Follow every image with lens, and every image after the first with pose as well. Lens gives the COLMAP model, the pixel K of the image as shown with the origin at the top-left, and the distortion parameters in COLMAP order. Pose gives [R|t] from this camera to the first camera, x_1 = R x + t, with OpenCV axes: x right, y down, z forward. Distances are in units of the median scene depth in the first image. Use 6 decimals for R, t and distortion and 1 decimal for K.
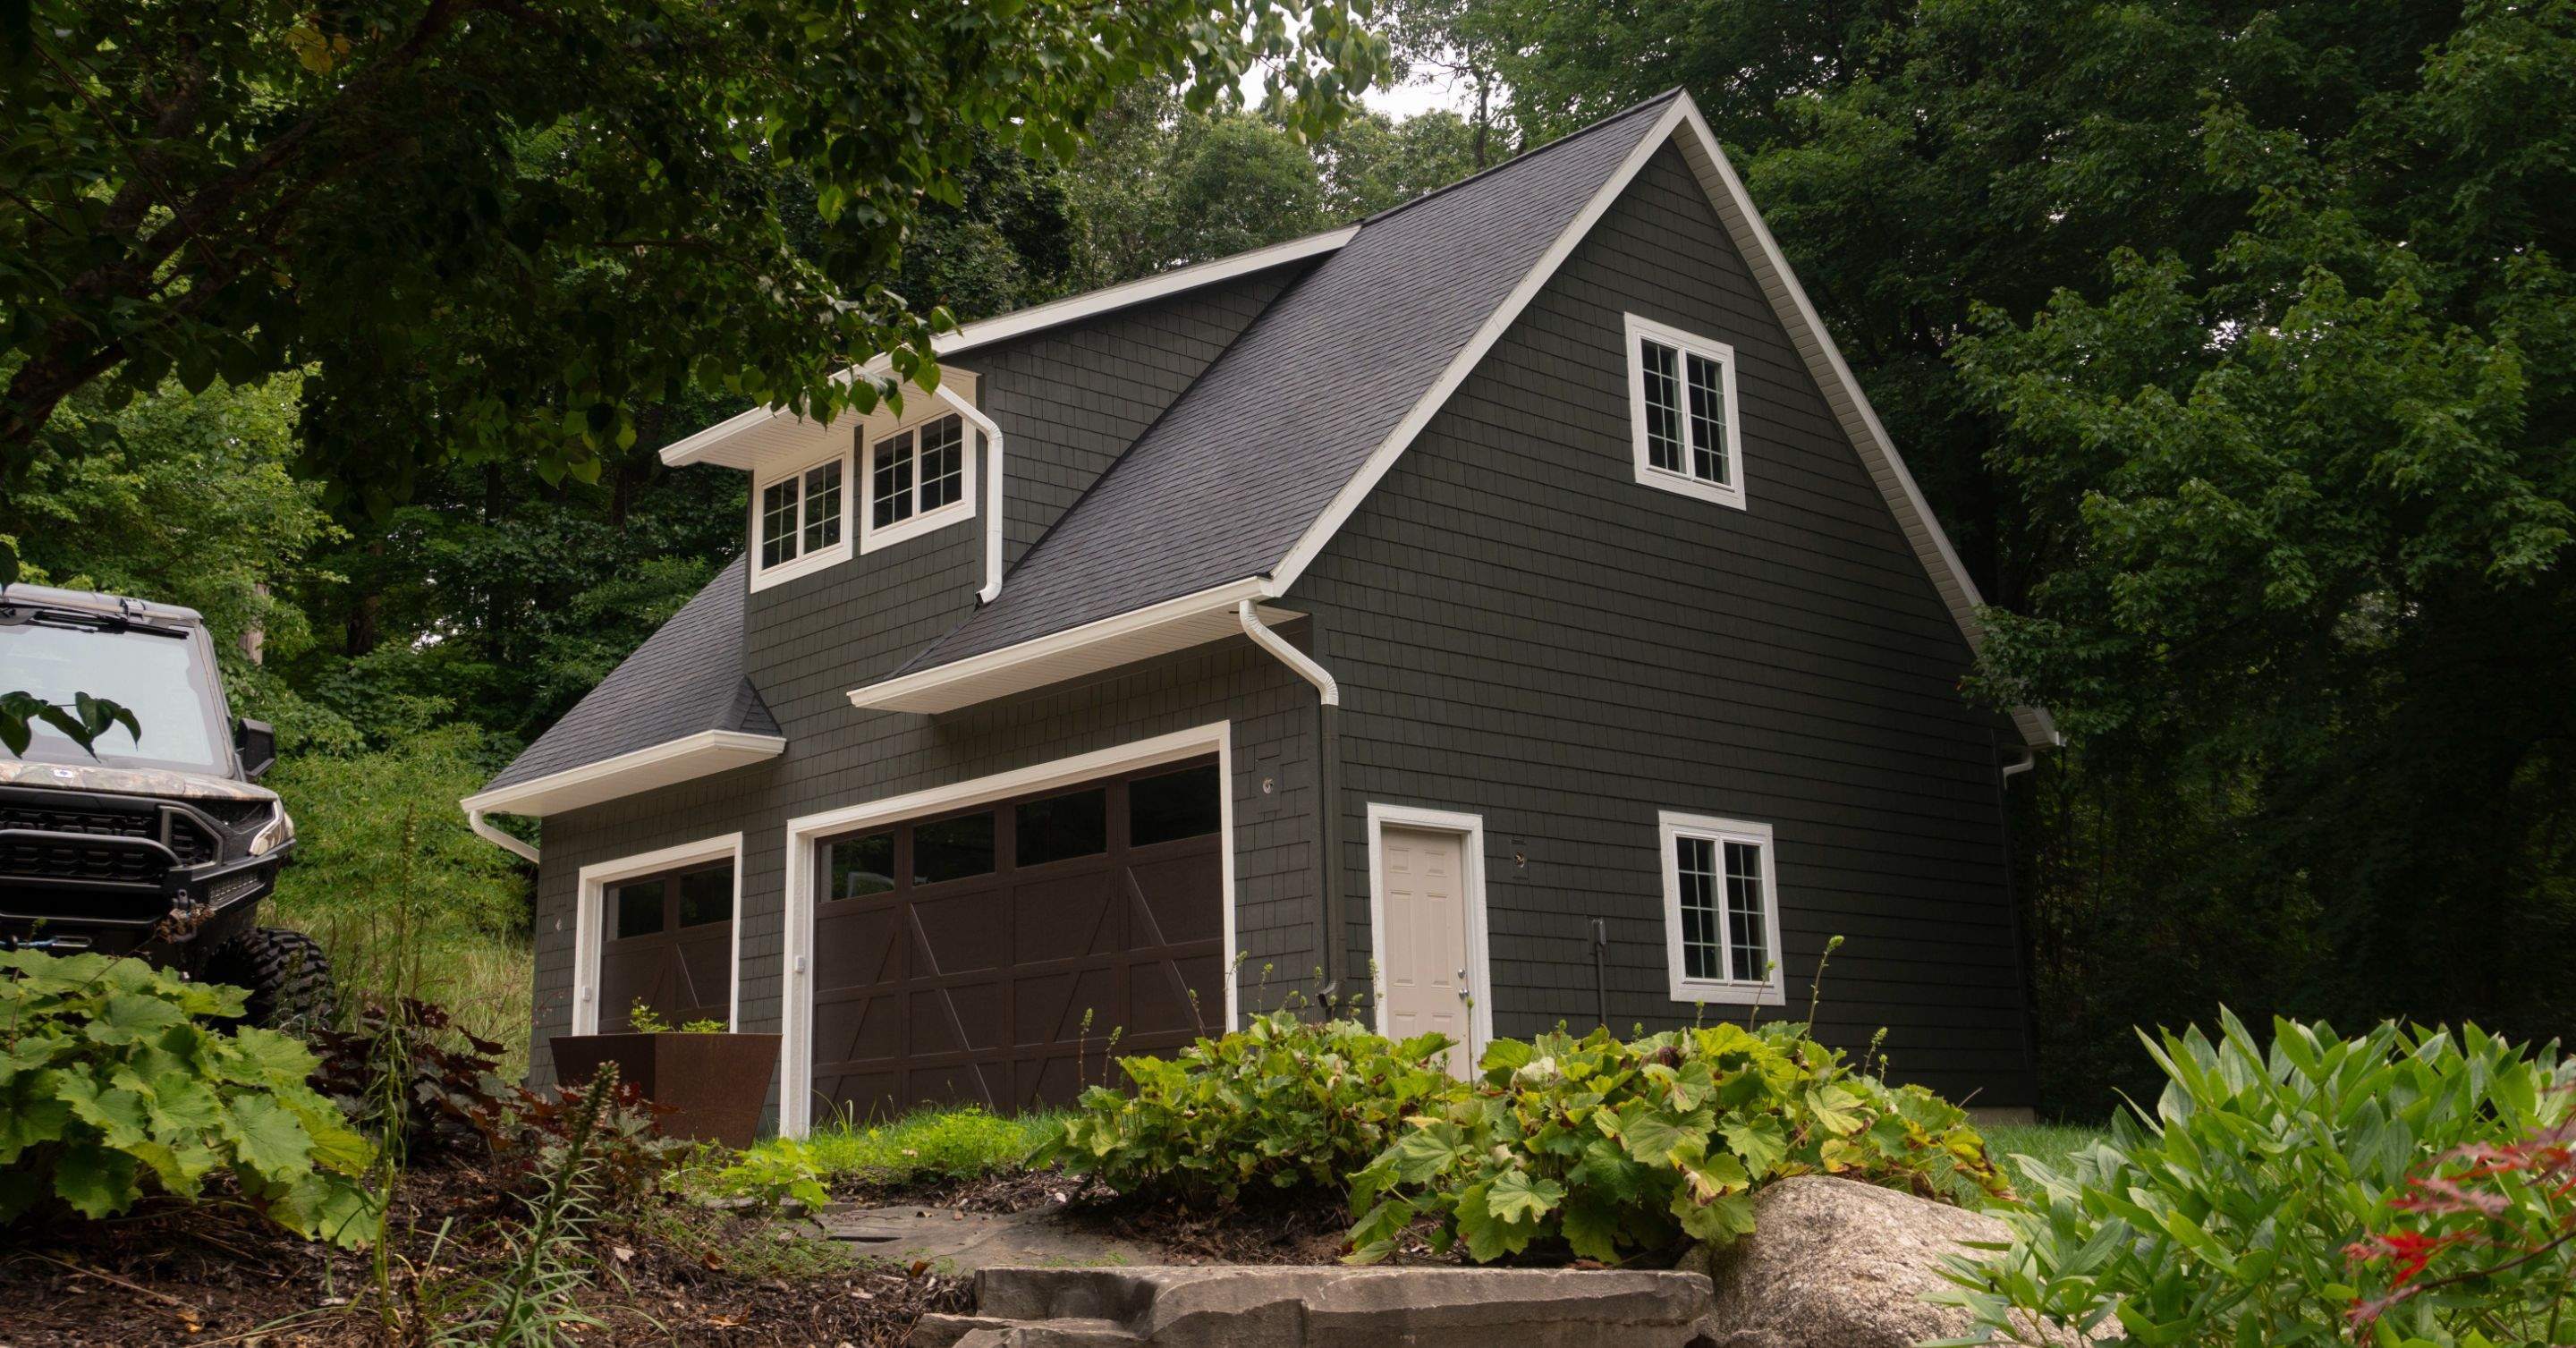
lens RADIAL K [[2377.9, 0, 1273.1], [0, 2377.9, 573.6], [0, 0, 1]] dist [-0.042105, 0.007405]
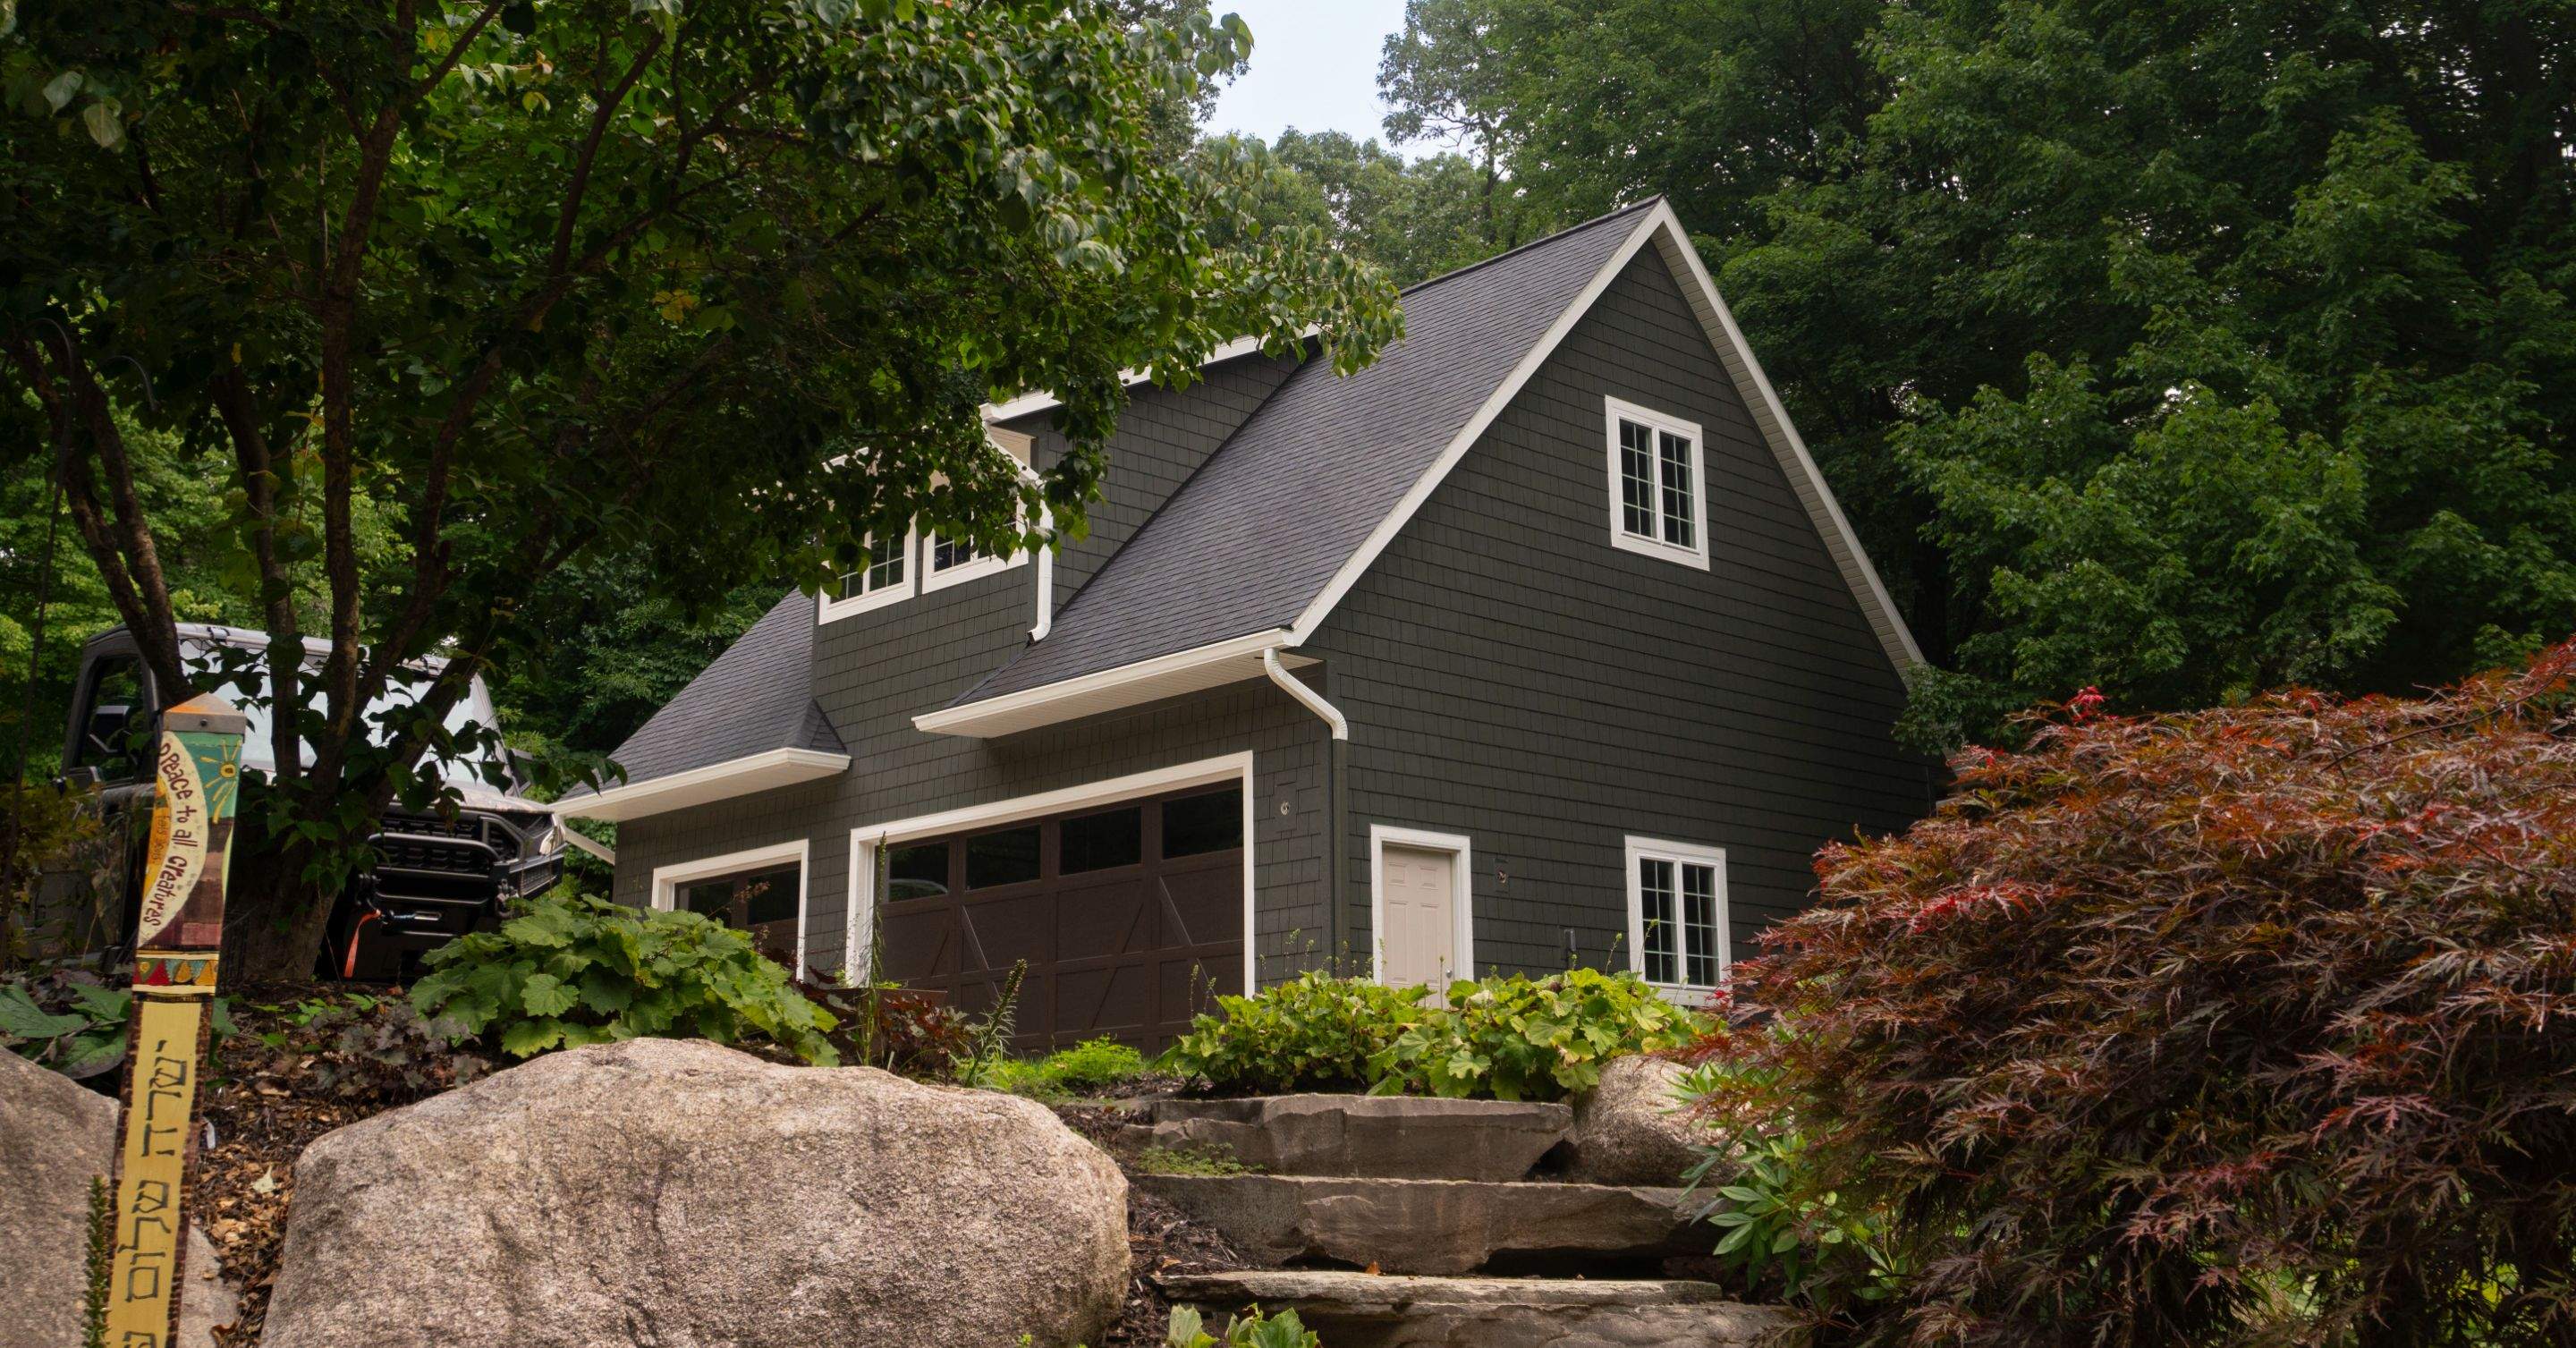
lens RADIAL K [[2374.7, 0, 1348.8], [0, 2374.7, 595.9], [0, 0, 1]] dist [-0.046755, -0.027902]
pose [[0.999312, 0.020609, 0.030843, -0.007700], [-0.020701, 0.999782, 0.002667, -0.015100], [-0.030782, -0.003304, 0.999521, -0.131746]]
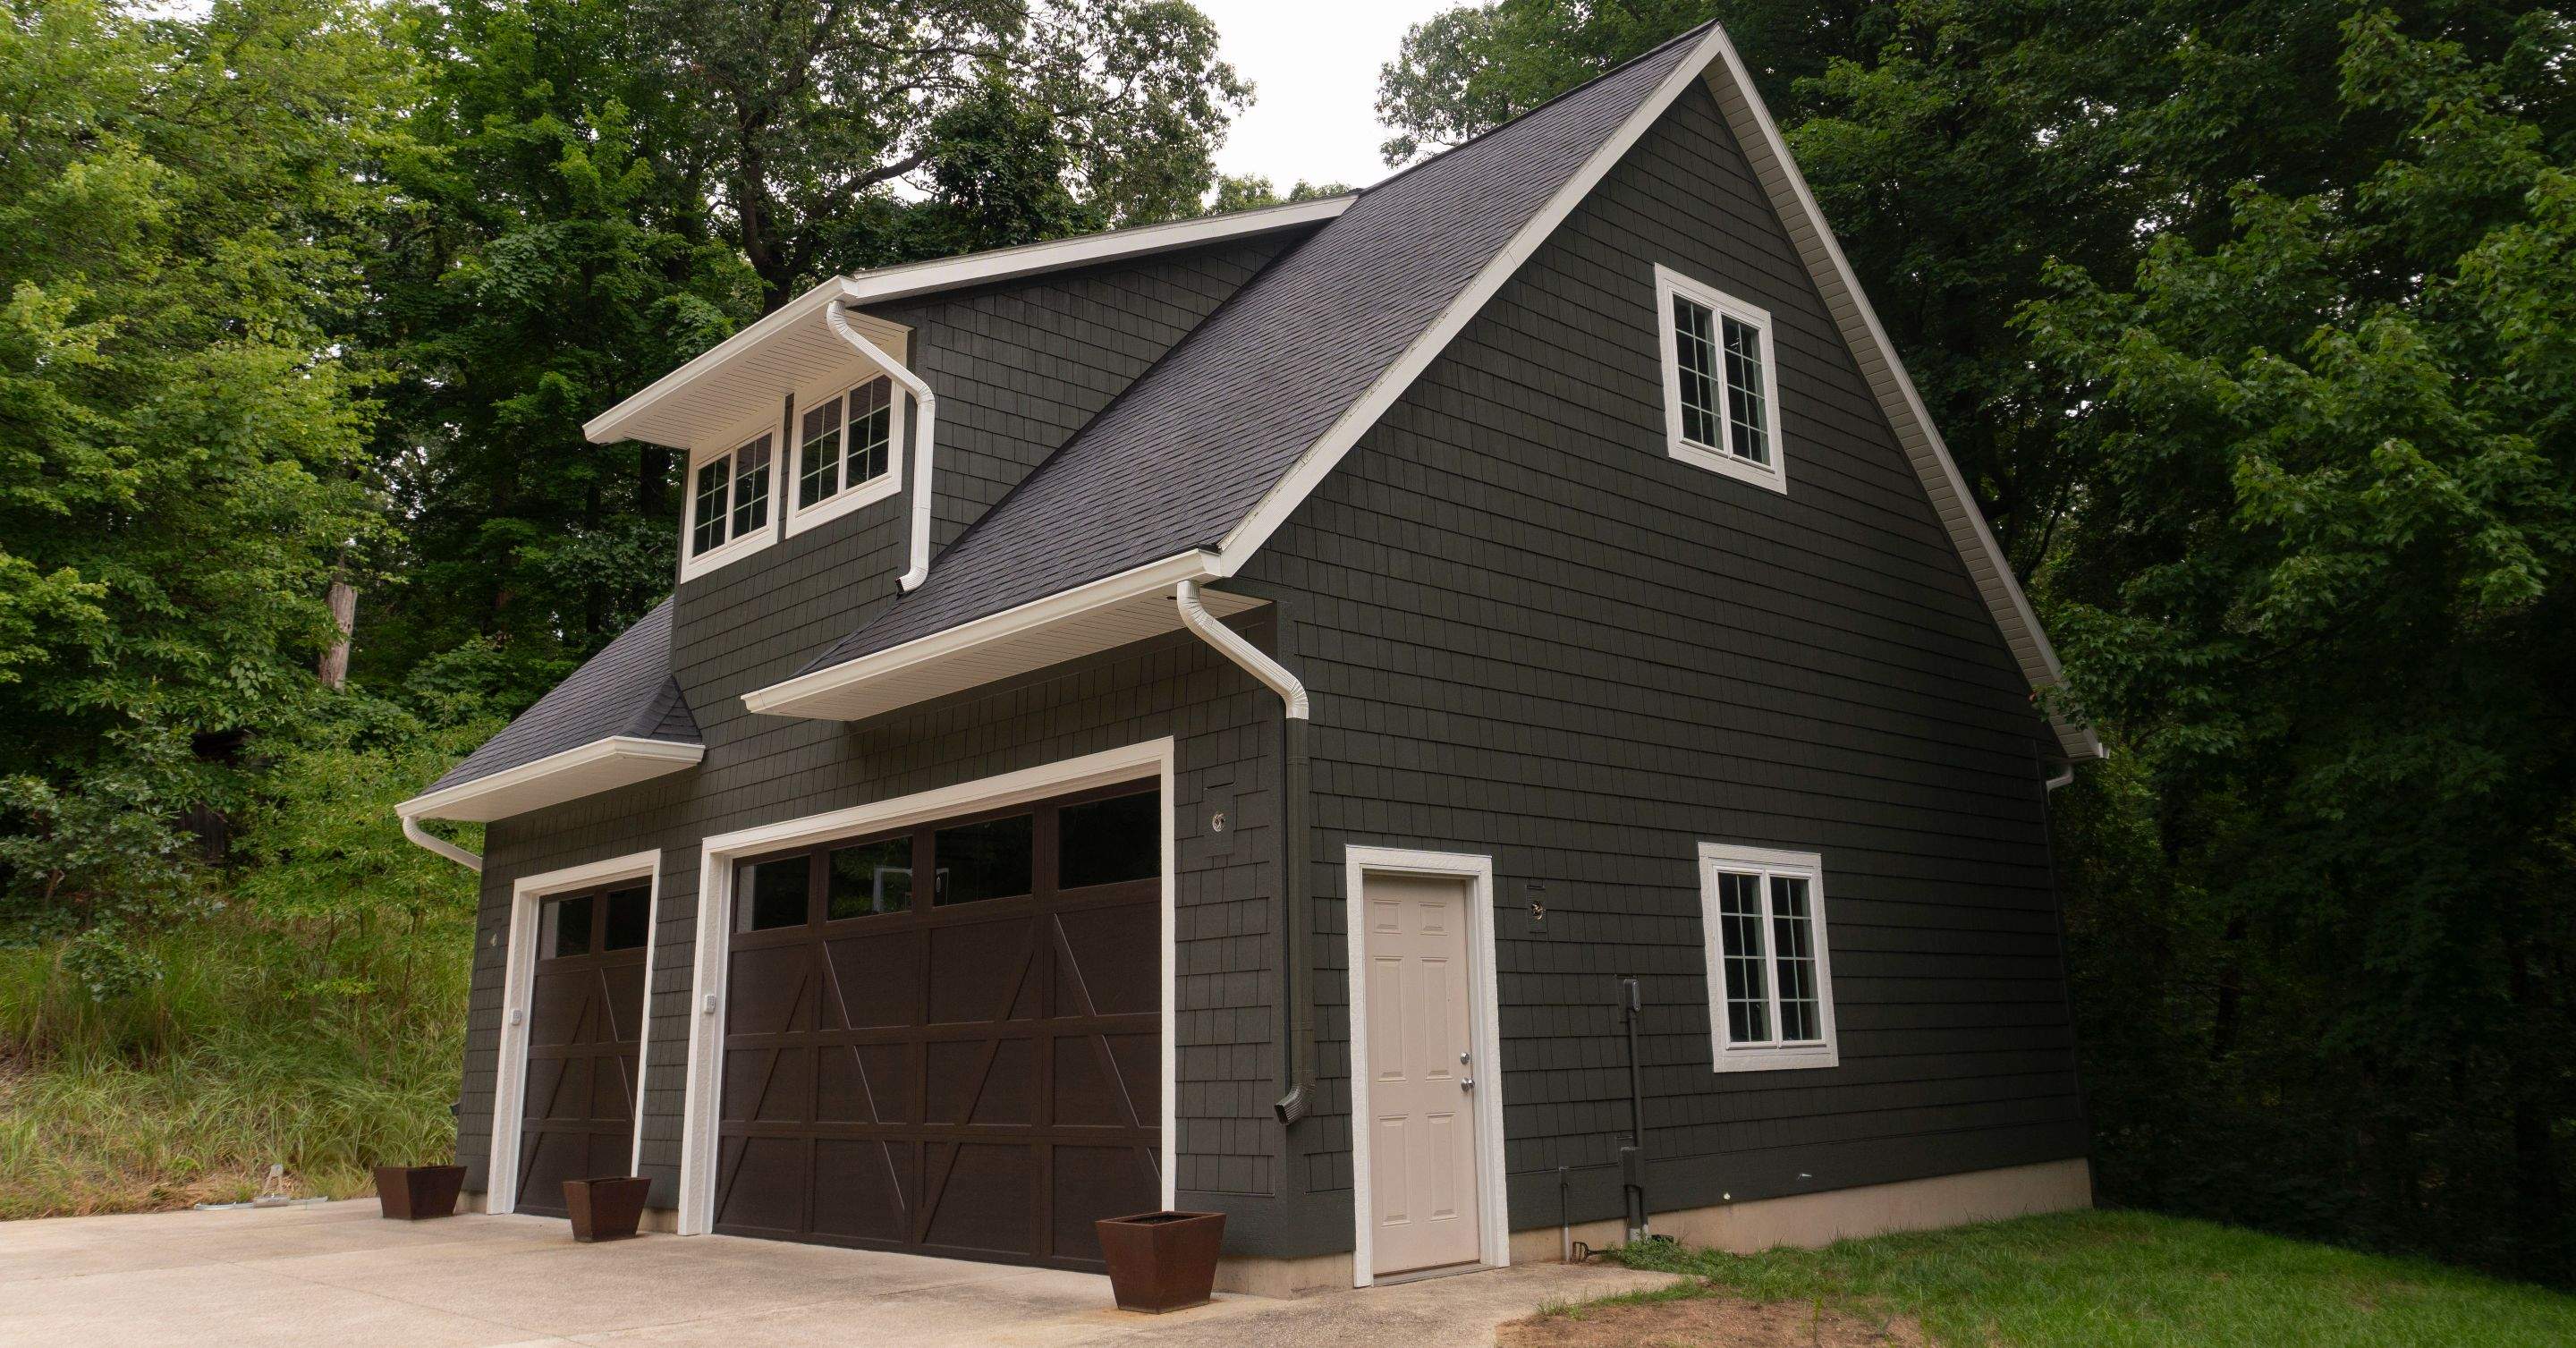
lens RADIAL K [[1813.9, 0, 1344.7], [0, 1813.9, 576.7], [0, 0, 1]] dist [-0.024247, 0.002789]
pose [[0.999813, 0.007213, 0.017966, 0.023887], [-0.007016, 0.999915, -0.011031, 0.013074], [-0.018044, 0.010903, 0.999778, 0.346656]]
